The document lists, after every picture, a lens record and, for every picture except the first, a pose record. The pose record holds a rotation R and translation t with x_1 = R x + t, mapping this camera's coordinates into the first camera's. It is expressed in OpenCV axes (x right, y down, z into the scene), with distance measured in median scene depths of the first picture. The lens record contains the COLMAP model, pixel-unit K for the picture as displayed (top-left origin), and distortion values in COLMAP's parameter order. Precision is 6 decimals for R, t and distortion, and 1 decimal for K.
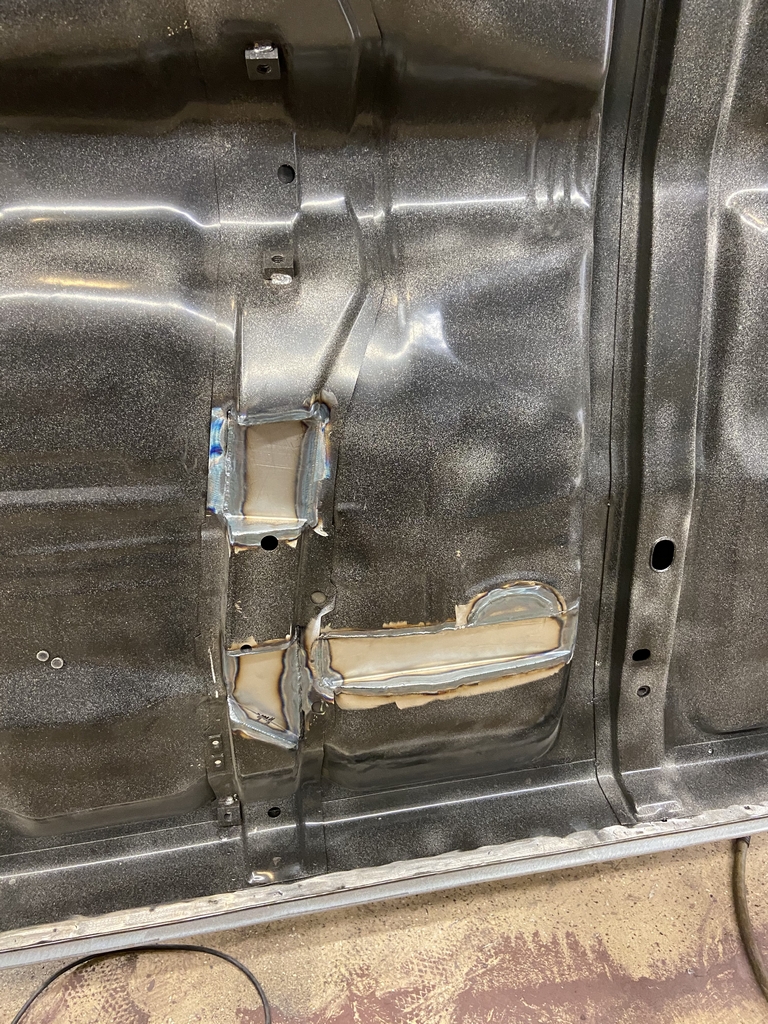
lens RADIAL K [[791.3, 0, 393.8], [0, 791.3, 513.2], [0, 0, 1]] dist [0.069435, -0.075881]
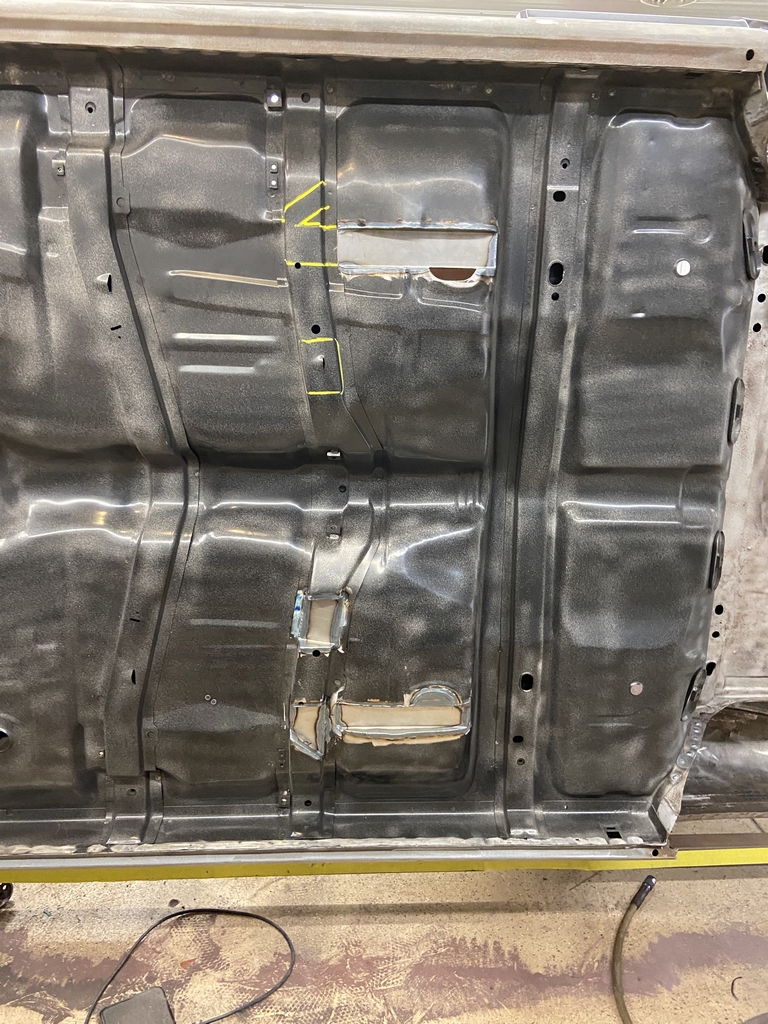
lens RADIAL K [[791.3, 0, 382.7], [0, 791.3, 506.0], [0, 0, 1]] dist [0.069435, -0.075881]
pose [[0.987662, 0.076372, -0.136712, 0.241238], [-0.097301, 0.983328, -0.153618, -0.036259], [0.122700, 0.165025, 0.978627, -0.980540]]
